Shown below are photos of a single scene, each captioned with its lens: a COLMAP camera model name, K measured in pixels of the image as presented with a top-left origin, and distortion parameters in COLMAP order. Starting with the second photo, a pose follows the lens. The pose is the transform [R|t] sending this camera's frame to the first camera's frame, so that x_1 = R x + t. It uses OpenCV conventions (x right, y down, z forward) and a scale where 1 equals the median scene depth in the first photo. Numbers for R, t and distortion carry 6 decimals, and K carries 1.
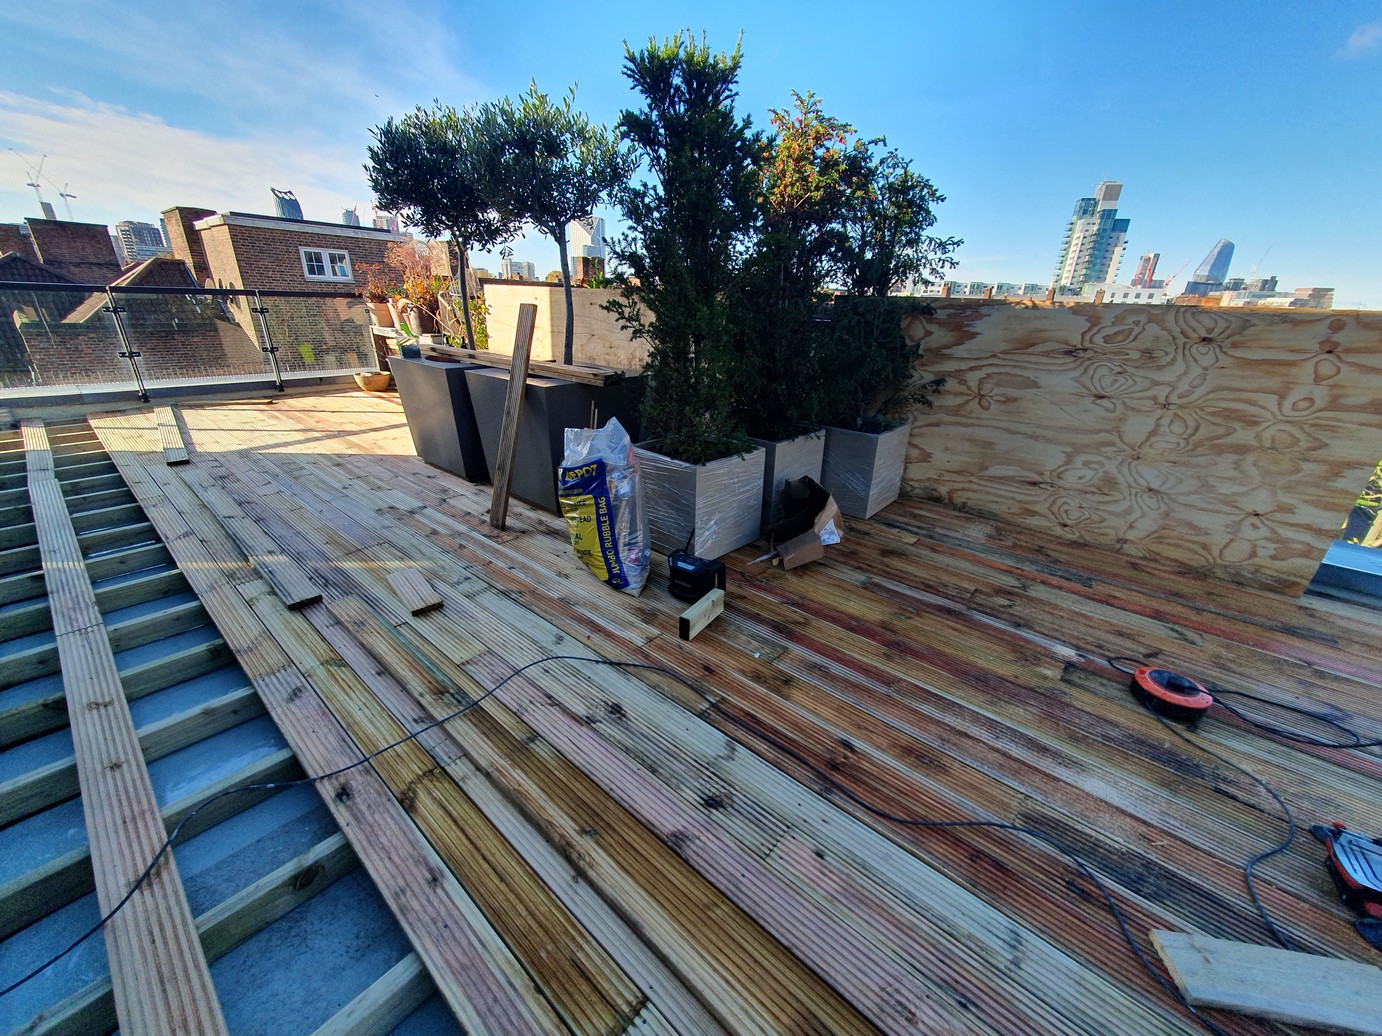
lens RADIAL K [[547.1, 0, 704.8], [0, 547.1, 513.5], [0, 0, 1]] dist [0.001511, 0.001938]
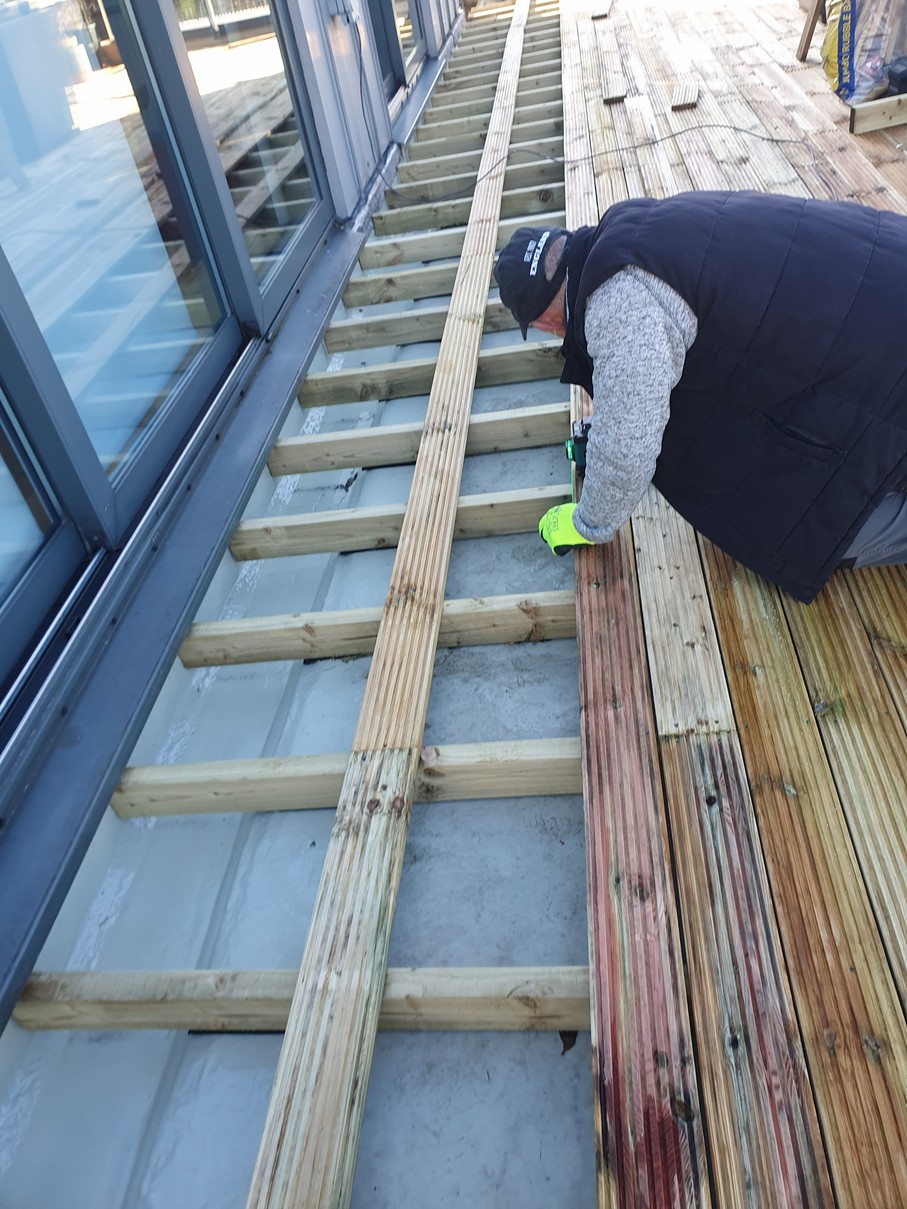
lens RADIAL K [[944.8, 0, 452.1], [0, 944.8, 602.4], [0, 0, 1]] dist [0.035552, -0.040497]
pose [[0.560395, 0.391682, -0.729755, 1.060990], [-0.107410, 0.908036, 0.404888, 0.342993], [0.821231, -0.148514, 0.550929, -0.662723]]
